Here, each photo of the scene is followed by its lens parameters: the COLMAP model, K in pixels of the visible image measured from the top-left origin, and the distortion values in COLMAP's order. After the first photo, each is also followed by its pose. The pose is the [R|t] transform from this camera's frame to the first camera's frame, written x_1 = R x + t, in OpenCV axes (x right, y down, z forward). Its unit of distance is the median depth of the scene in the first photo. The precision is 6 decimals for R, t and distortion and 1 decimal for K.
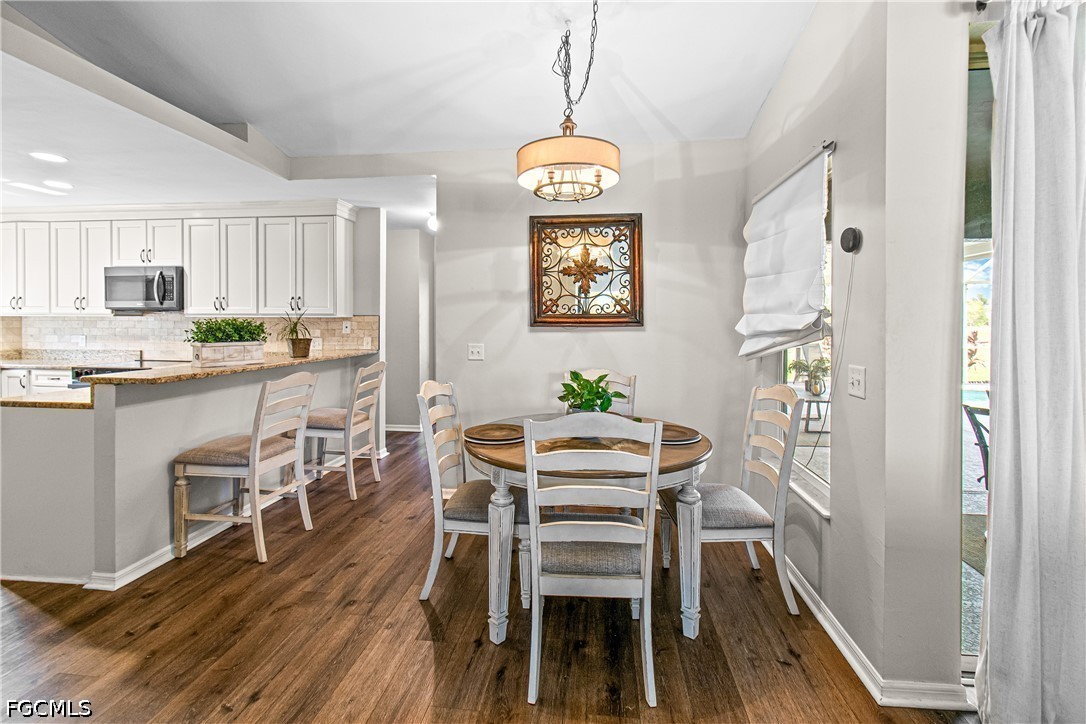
lens RADIAL K [[487.3, 0, 544.1], [0, 487.3, 326.8], [0, 0, 1]] dist [0.002861, -0.001094]
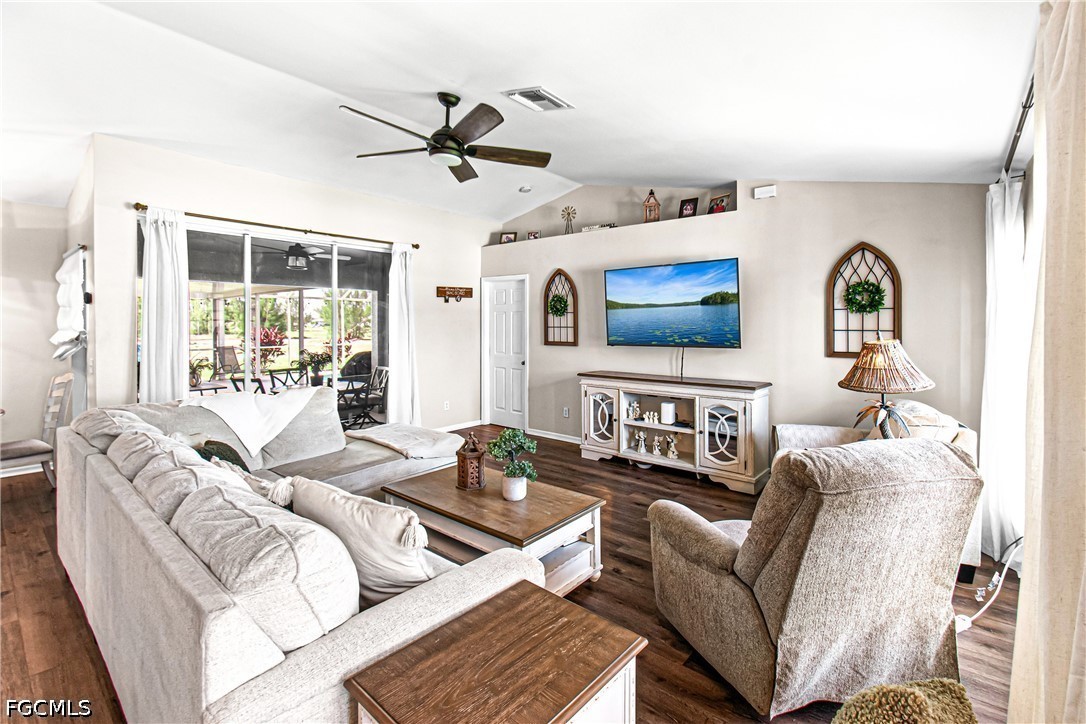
lens RADIAL K [[487.3, 0, 546.5], [0, 487.3, 324.2], [0, 0, 1]] dist [0.002861, -0.001094]
pose [[0.550404, -0.004567, 0.834886, -0.009753], [0.012492, 0.999918, -0.002765, -0.017548], [-0.834805, 0.011952, 0.550416, -0.784205]]
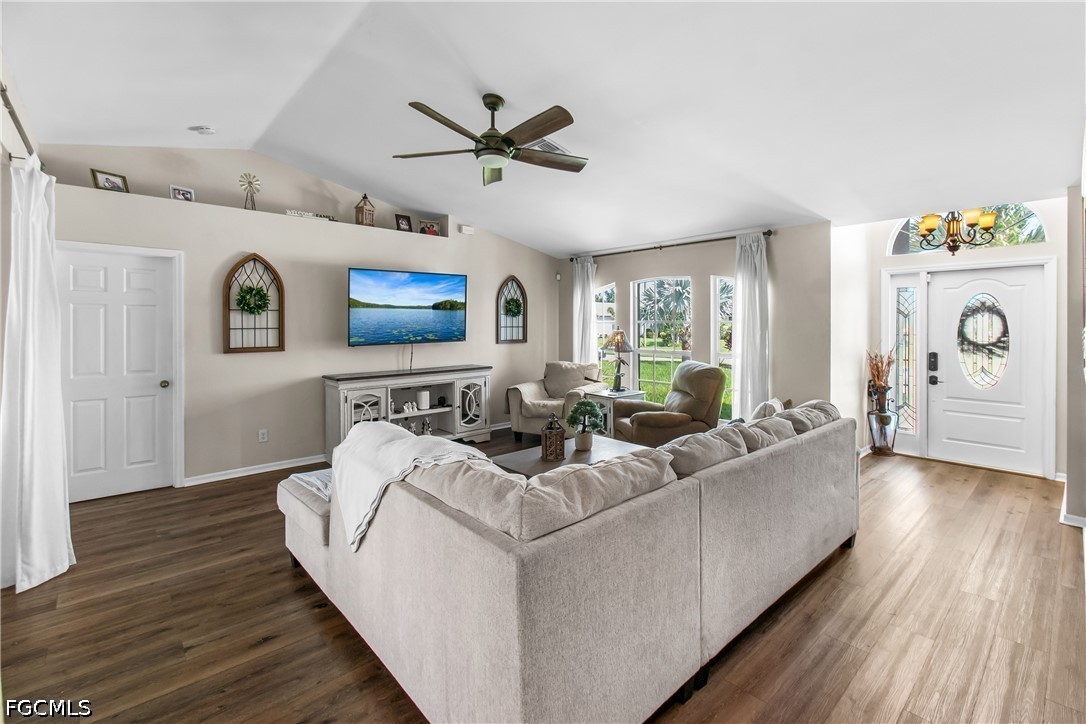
lens RADIAL K [[487.3, 0, 549.2], [0, 487.3, 323.9], [0, 0, 1]] dist [0.002861, -0.001094]
pose [[-0.759287, -0.002272, 0.650752, -0.027577], [0.008694, 0.999869, 0.013635, -0.031257], [-0.650698, 0.016011, -0.759168, 0.320854]]
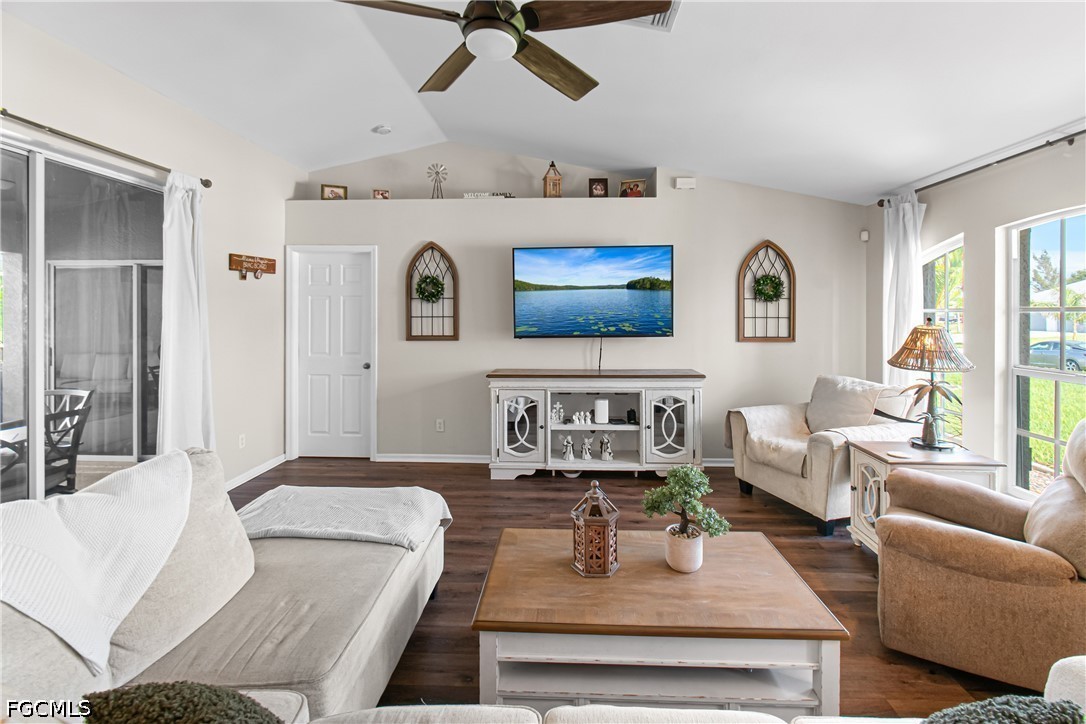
lens RADIAL K [[487.3, 0, 551.6], [0, 487.3, 311.9], [0, 0, 1]] dist [0.002861, -0.001094]
pose [[-0.072205, -0.000244, 0.997390, 0.073269], [0.014307, 0.999897, 0.001281, -0.020776], [-0.997287, 0.014362, -0.072194, -0.249082]]
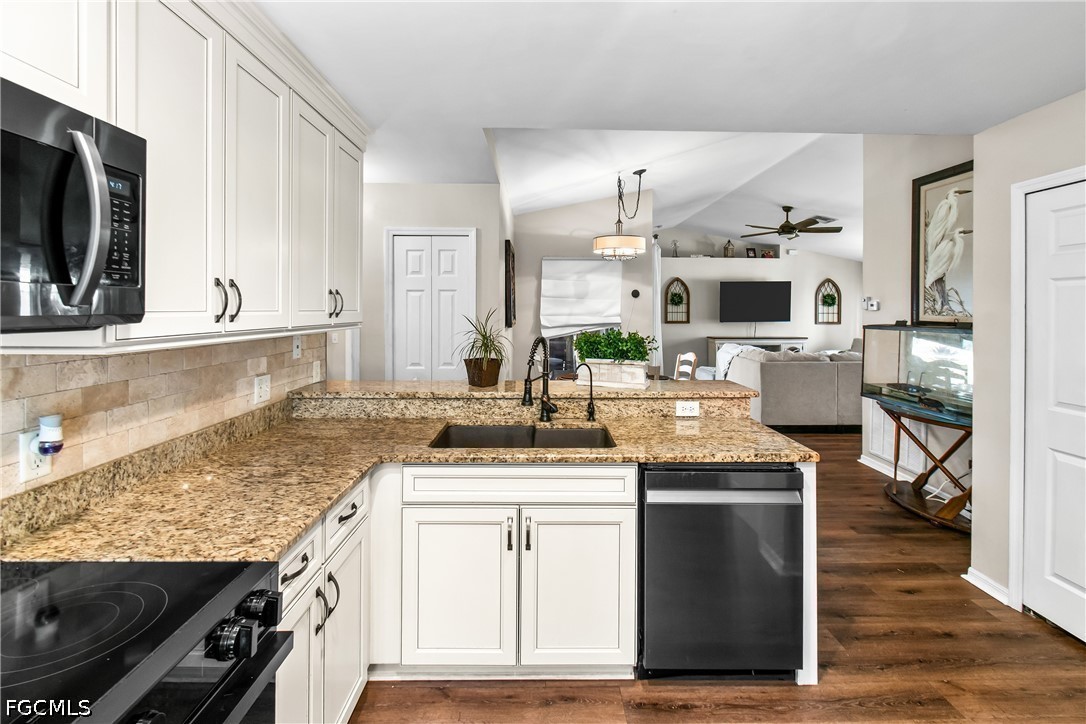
lens RADIAL K [[487.3, 0, 541.9], [0, 487.3, 306.6], [0, 0, 1]] dist [0.002861, -0.001094]
pose [[-0.129769, 0.002165, 0.991542, -1.031901], [0.009167, 0.999957, -0.000984, -0.042509], [-0.991502, 0.008962, -0.129784, 0.856656]]
